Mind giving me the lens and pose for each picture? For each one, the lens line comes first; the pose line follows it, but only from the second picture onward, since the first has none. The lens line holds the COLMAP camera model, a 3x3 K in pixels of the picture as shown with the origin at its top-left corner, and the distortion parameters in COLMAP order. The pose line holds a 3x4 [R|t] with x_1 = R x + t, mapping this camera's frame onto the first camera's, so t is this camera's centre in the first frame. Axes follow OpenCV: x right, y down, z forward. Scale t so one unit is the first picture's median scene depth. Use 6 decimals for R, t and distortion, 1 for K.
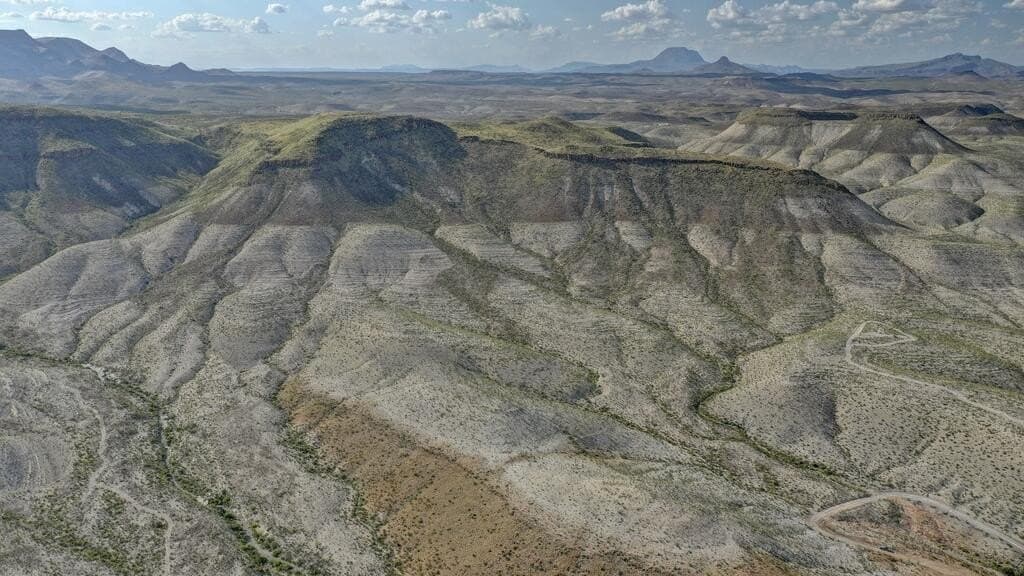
lens RADIAL K [[802.7, 0, 512.0], [0, 802.7, 288.0], [0, 0, 1]] dist [0.001795, 0.004499]
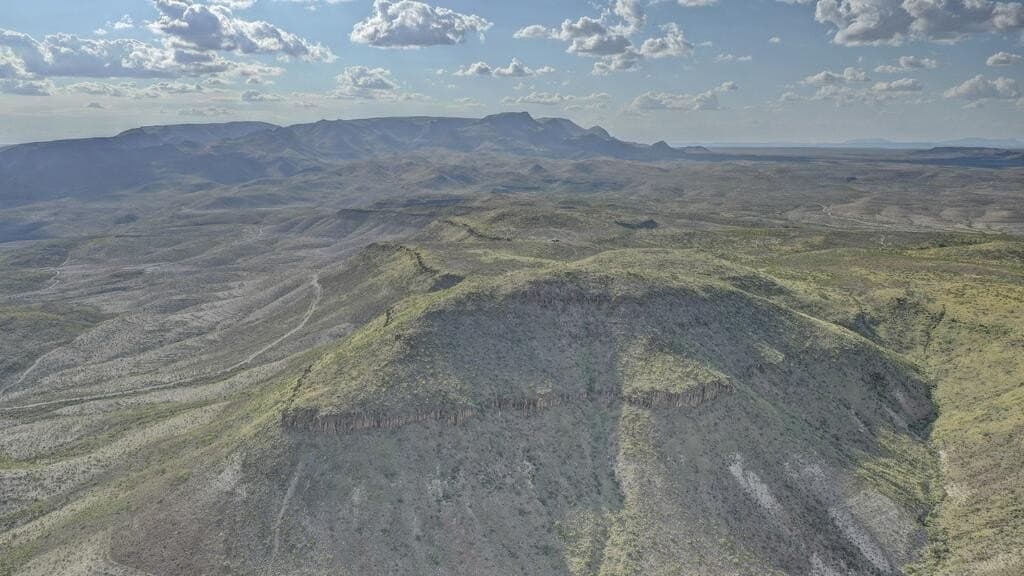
lens RADIAL K [[802.7, 0, 512.0], [0, 802.7, 288.0], [0, 0, 1]] dist [0.001795, 0.004499]
pose [[0.860314, 0.089849, -0.501784, -0.404031], [-0.133033, 0.989806, -0.050852, -0.187338], [0.492099, 0.110503, 0.863497, 0.551970]]
